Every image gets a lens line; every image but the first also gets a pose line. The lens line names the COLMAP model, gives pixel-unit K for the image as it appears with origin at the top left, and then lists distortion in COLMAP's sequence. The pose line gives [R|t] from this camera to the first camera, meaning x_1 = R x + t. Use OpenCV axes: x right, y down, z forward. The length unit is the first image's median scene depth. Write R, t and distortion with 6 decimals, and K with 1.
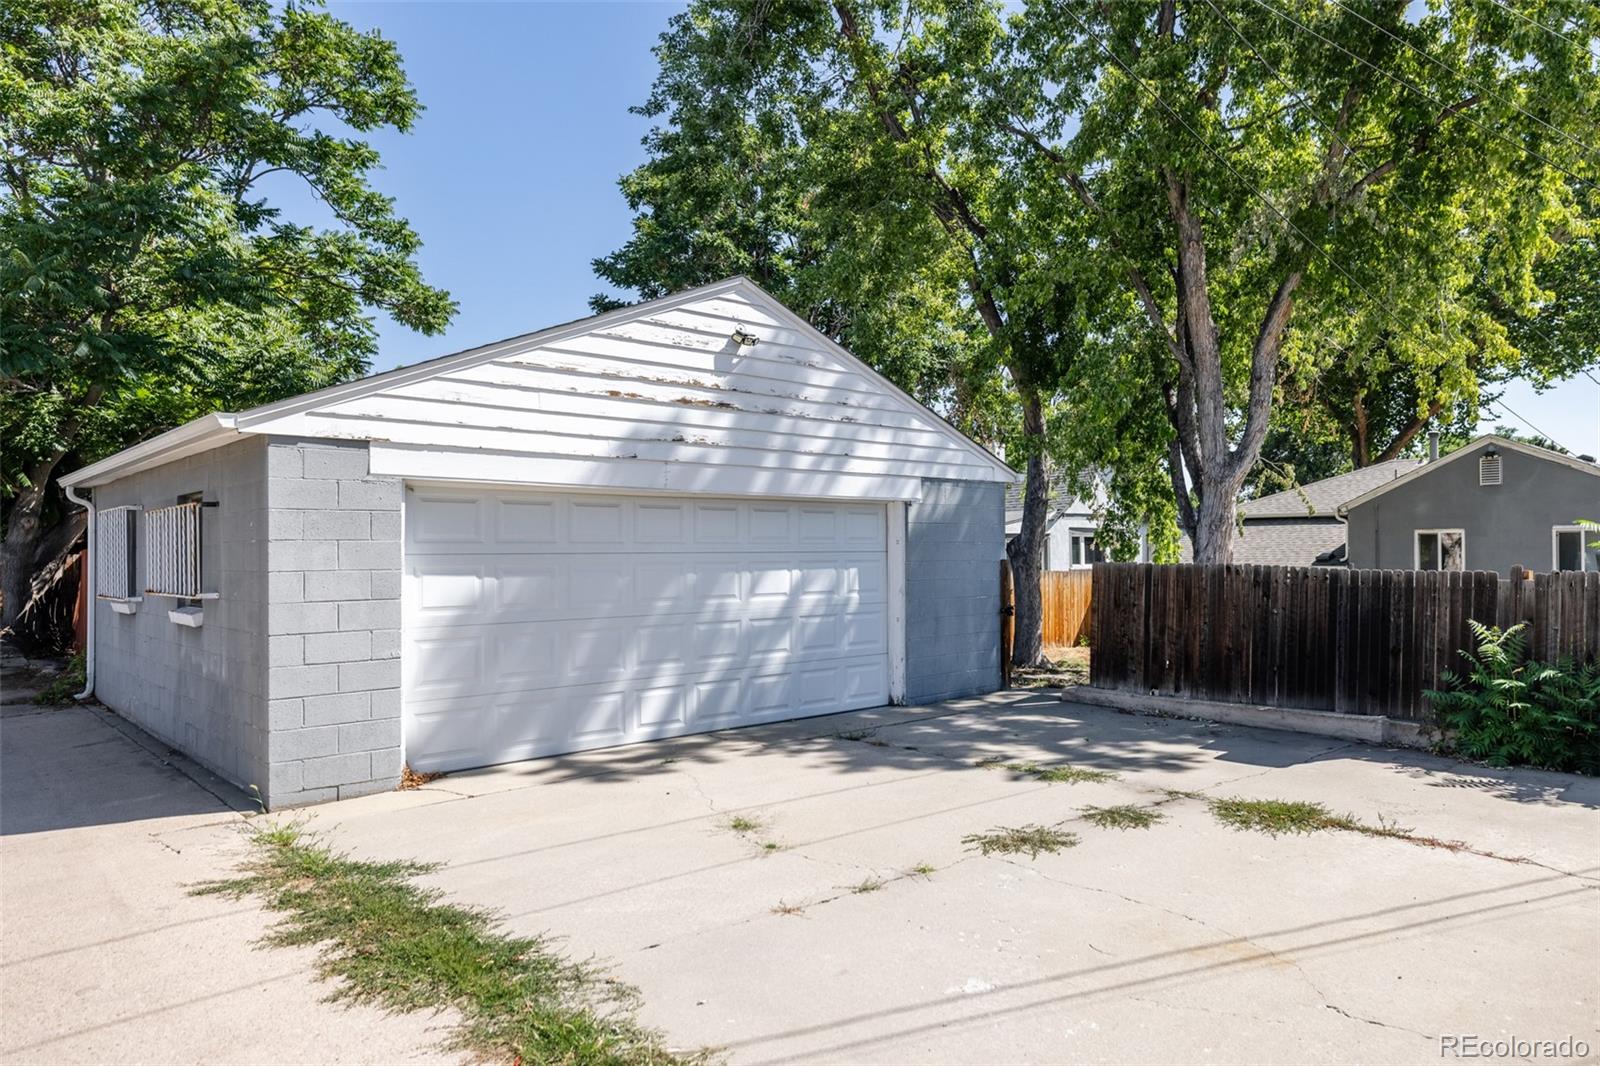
lens RADIAL K [[1028.1, 0, 800.0], [0, 1028.1, 533.0], [0, 0, 1]] dist [0.000810, 0.000368]
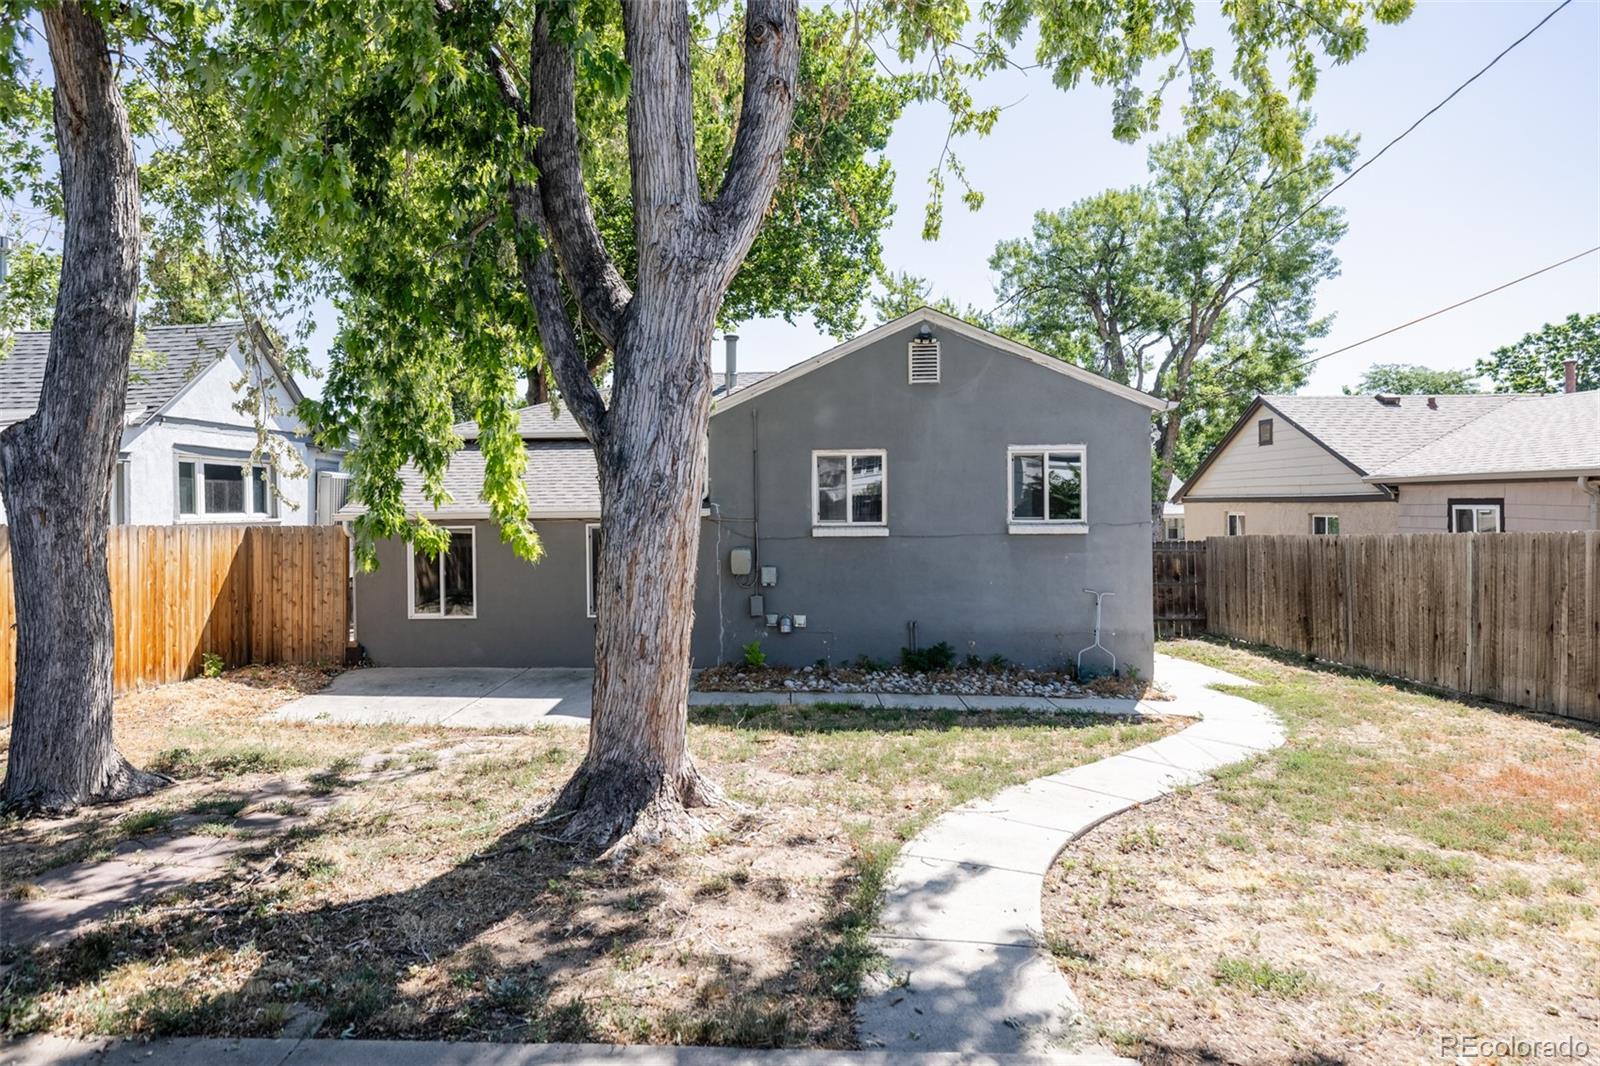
lens RADIAL K [[953.5, 0, 799.0], [0, 953.5, 507.0], [0, 0, 1]] dist [0.000592, 0.000157]
pose [[0.654215, 0.000559, 0.756309, 0.128472], [-0.011667, 0.999888, 0.009354, 0.023447], [-0.756219, -0.014943, 0.654148, 0.550972]]
